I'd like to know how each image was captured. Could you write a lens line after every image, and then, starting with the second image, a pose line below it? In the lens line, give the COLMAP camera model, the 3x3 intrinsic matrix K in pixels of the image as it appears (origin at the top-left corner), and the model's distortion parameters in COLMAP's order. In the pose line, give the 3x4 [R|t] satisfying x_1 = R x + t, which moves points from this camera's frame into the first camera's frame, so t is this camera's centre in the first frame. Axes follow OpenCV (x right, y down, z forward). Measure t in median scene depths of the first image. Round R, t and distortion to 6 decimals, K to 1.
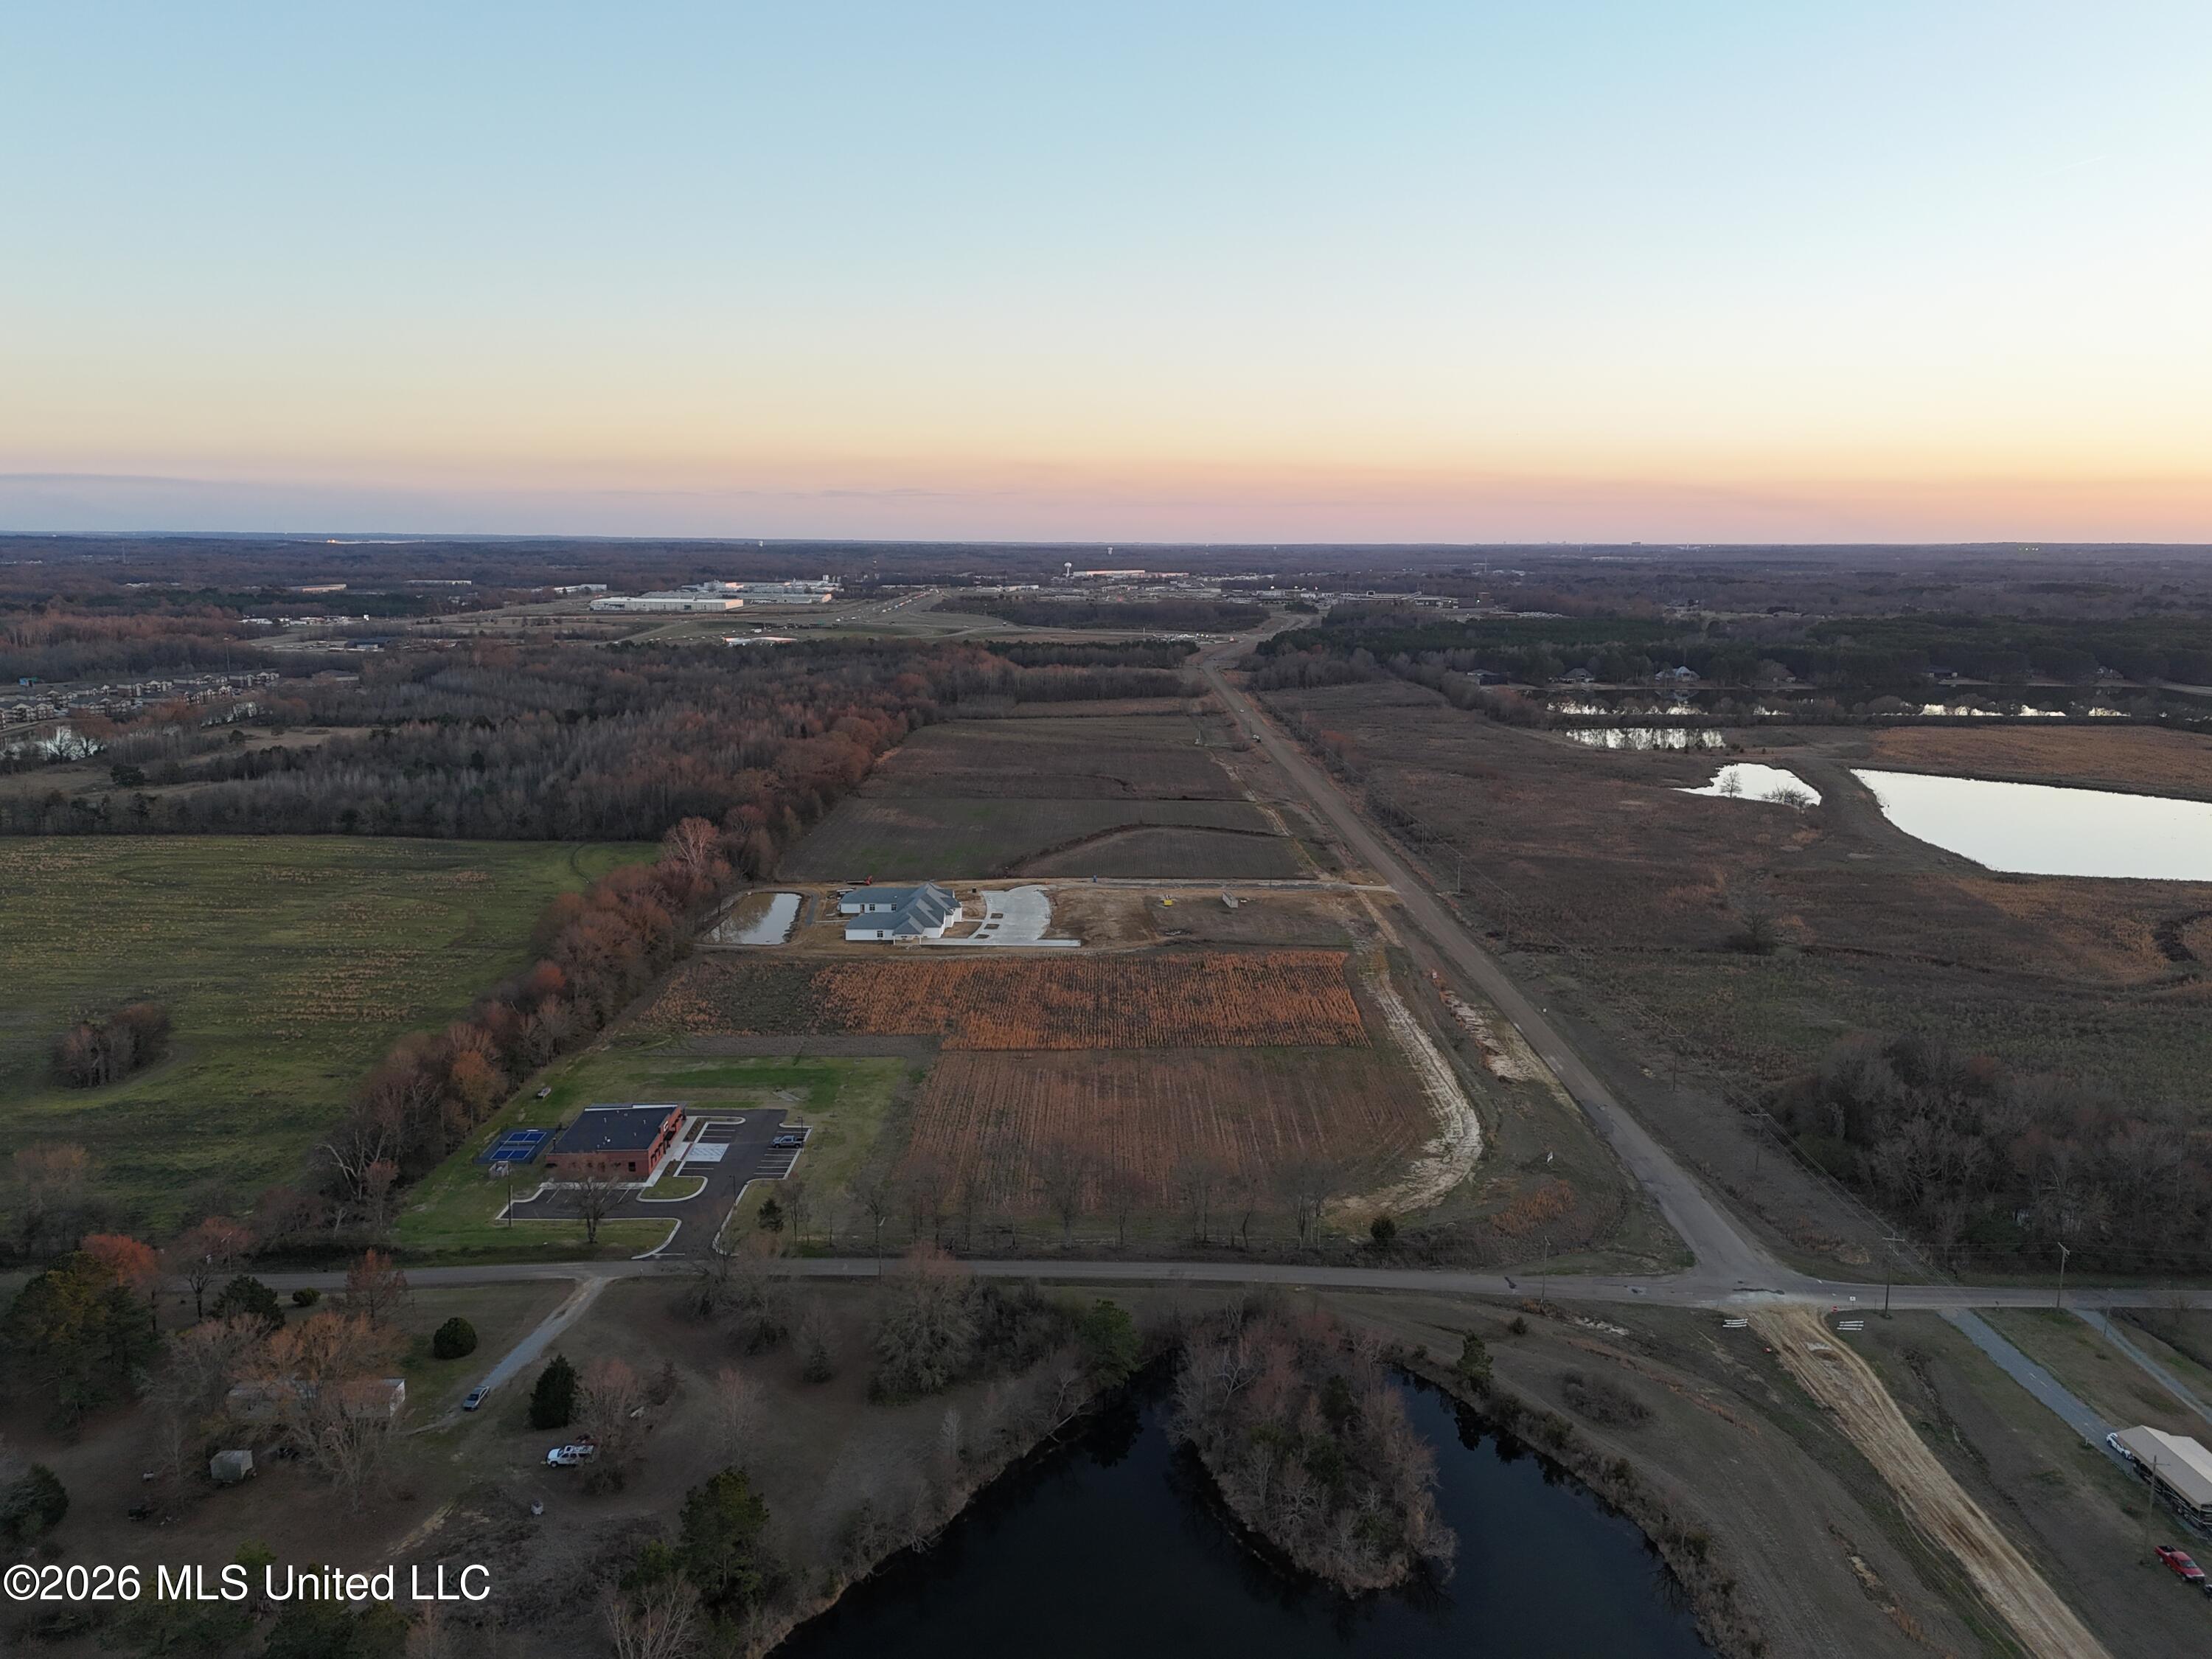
lens RADIAL K [[1620.1, 0, 1103.9], [0, 1620.1, 838.1], [0, 0, 1]] dist [0.077675, -0.071054]
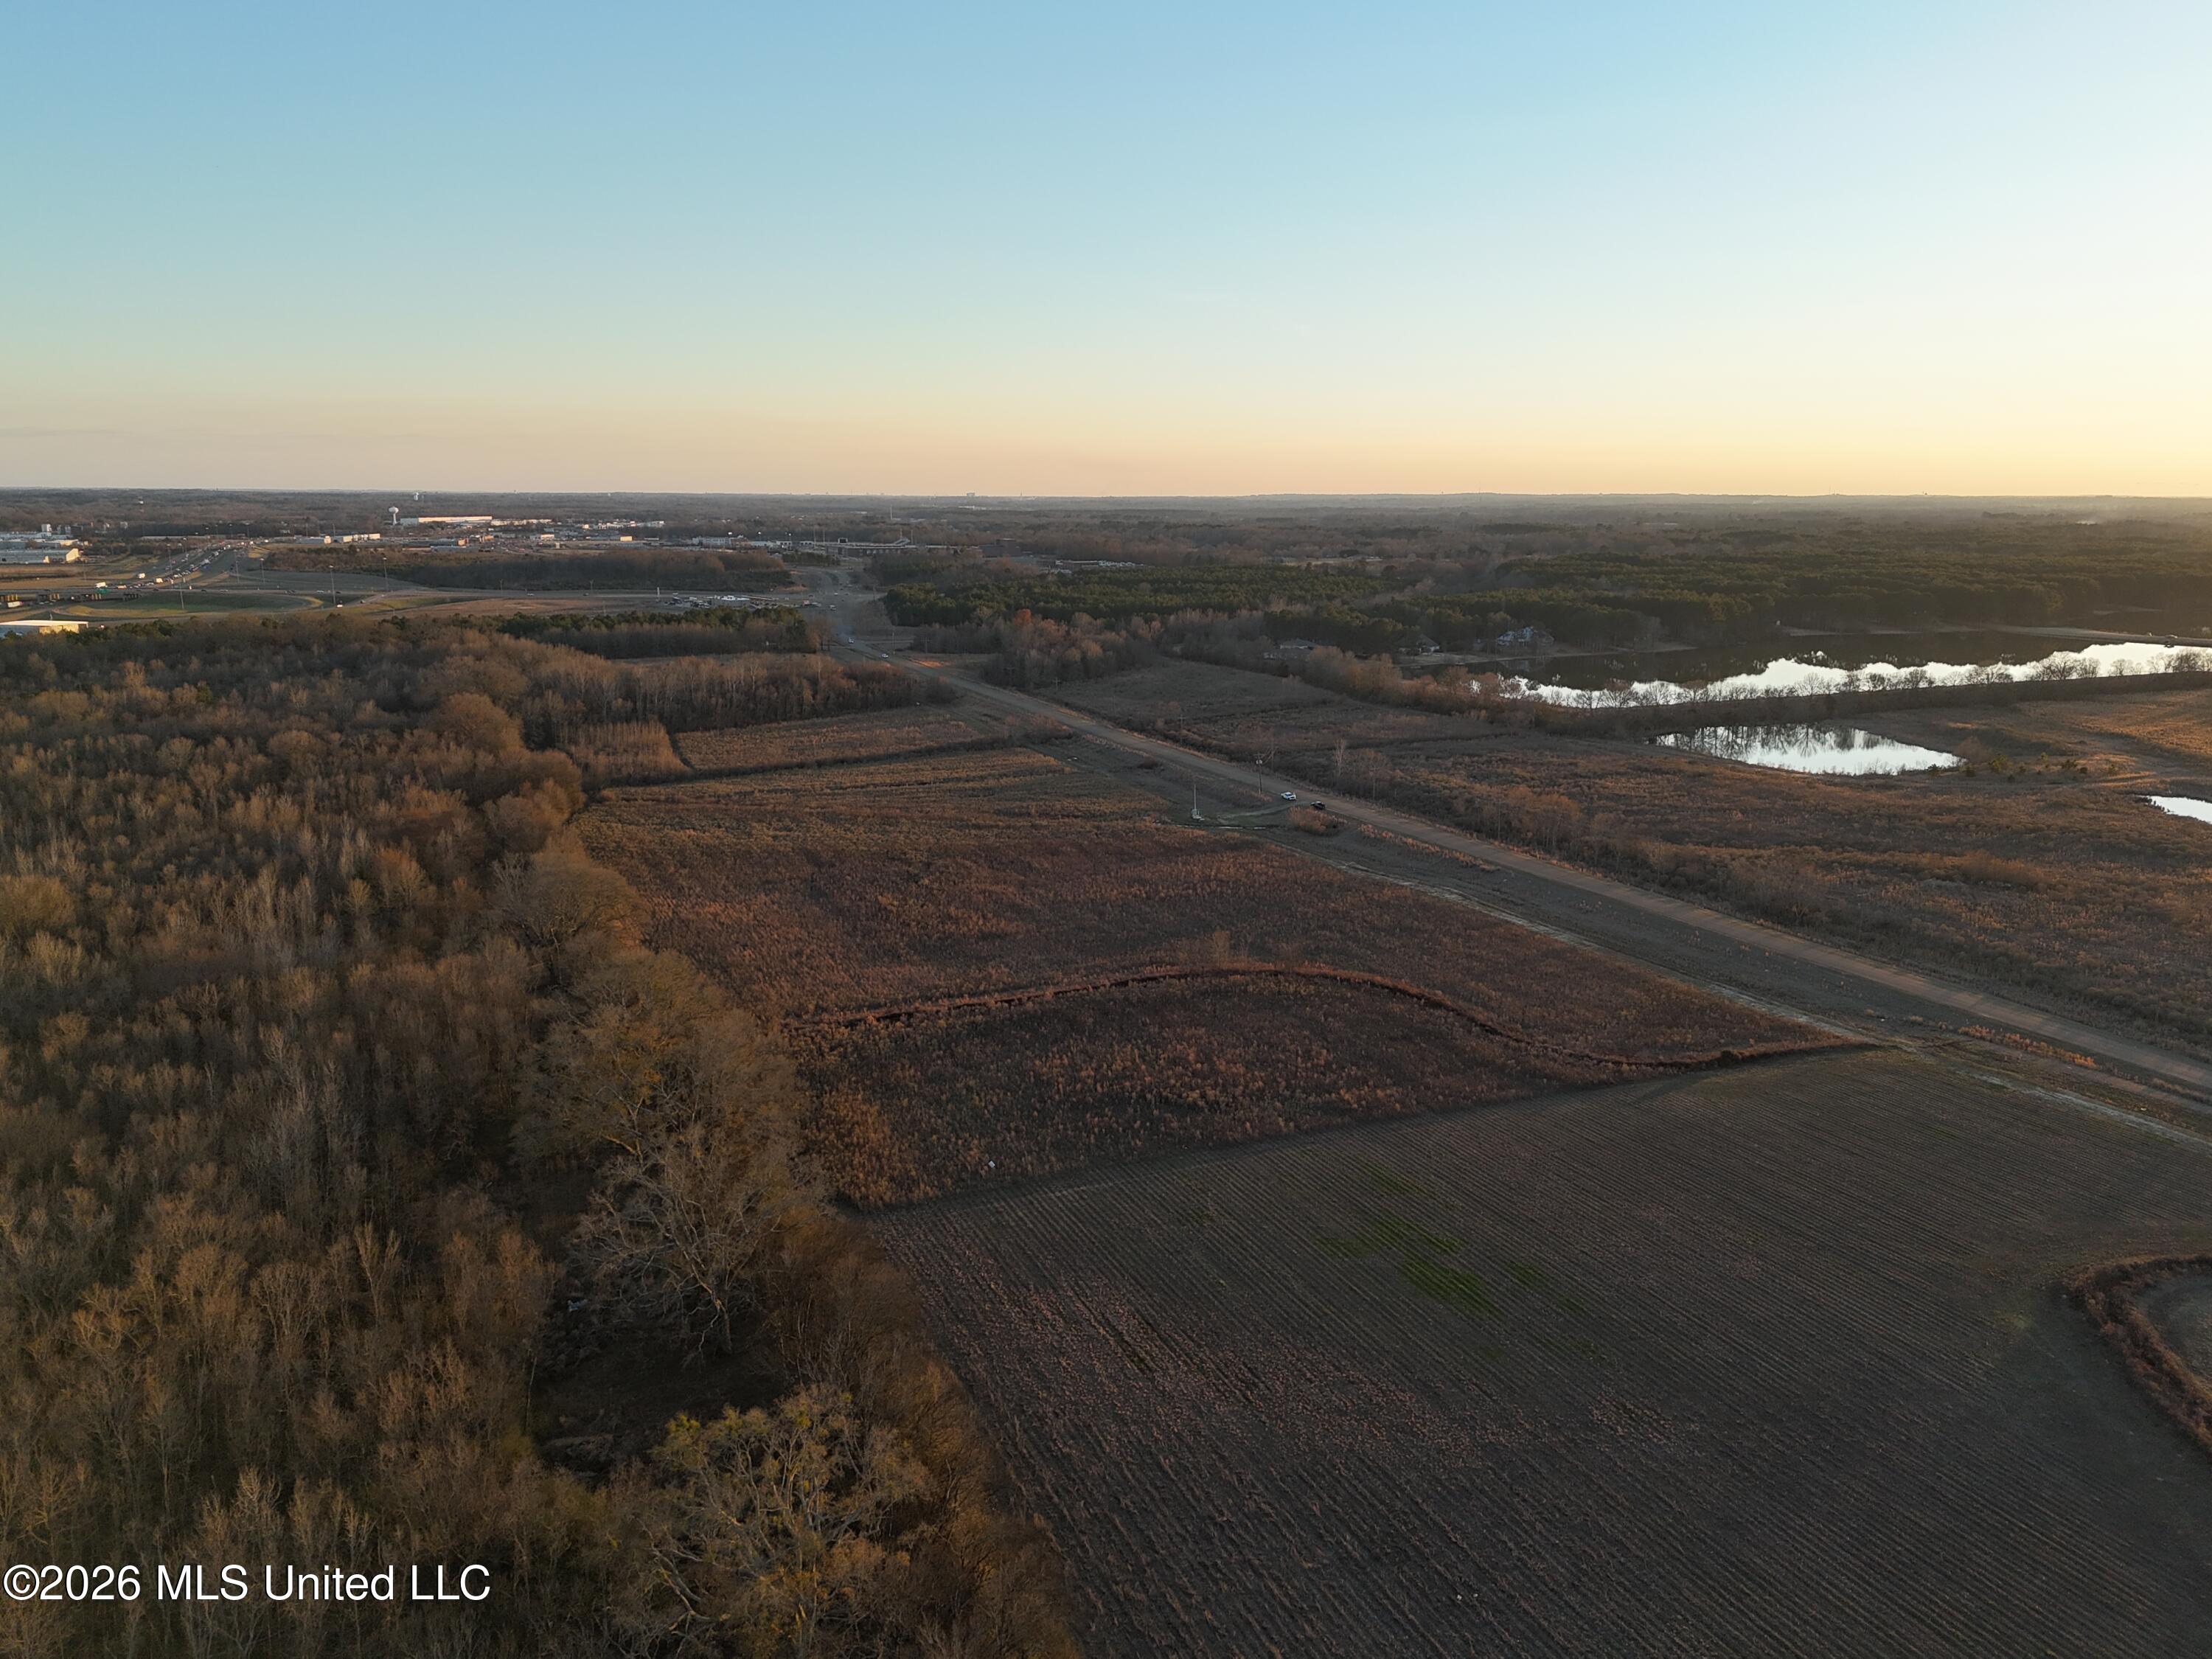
lens RADIAL K [[1620.1, 0, 1111.0], [0, 1620.1, 833.6], [0, 0, 1]] dist [0.077675, -0.071054]
pose [[0.914837, -0.085607, 0.394646, -0.195037], [0.075462, 0.996298, 0.041187, -0.090159], [-0.396711, -0.007899, 0.917910, 0.643160]]
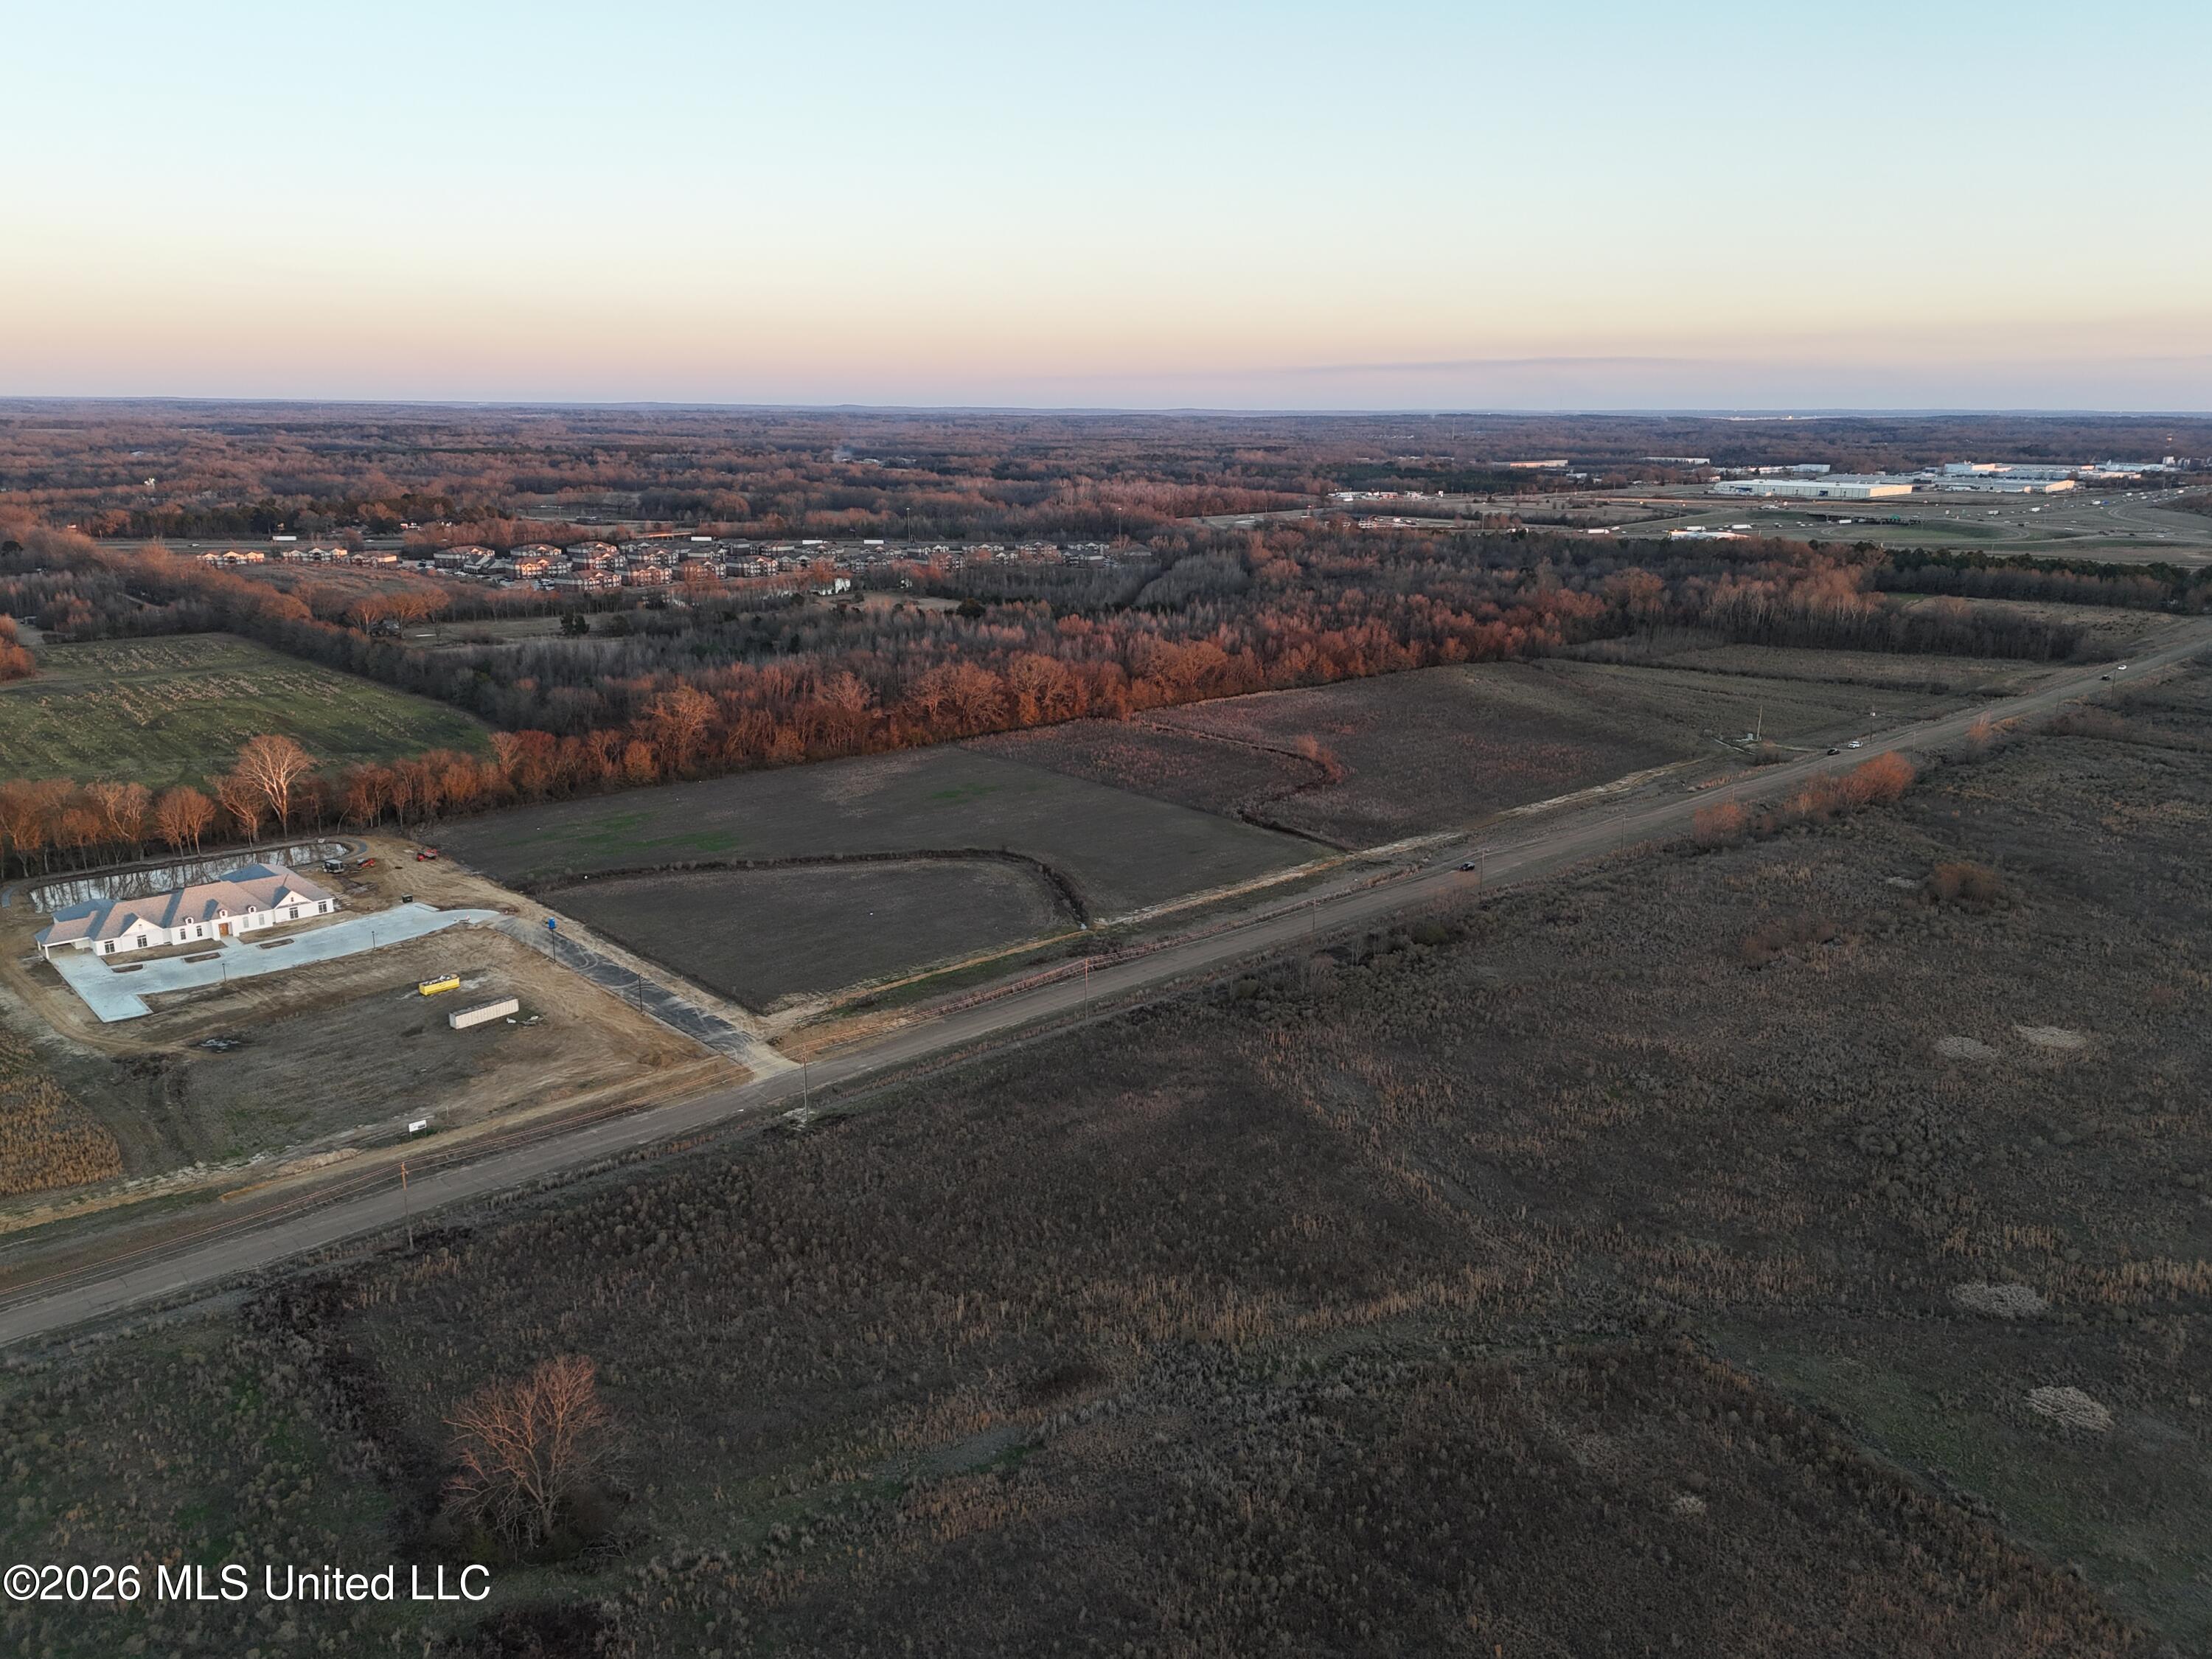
lens RADIAL K [[1620.1, 0, 1104.8], [0, 1620.1, 838.3], [0, 0, 1]] dist [0.077675, -0.071054]
pose [[0.674679, 0.190449, -0.713118, 0.396365], [-0.139309, 0.981631, 0.130360, -0.081264], [0.724846, 0.011393, 0.688817, 0.477191]]
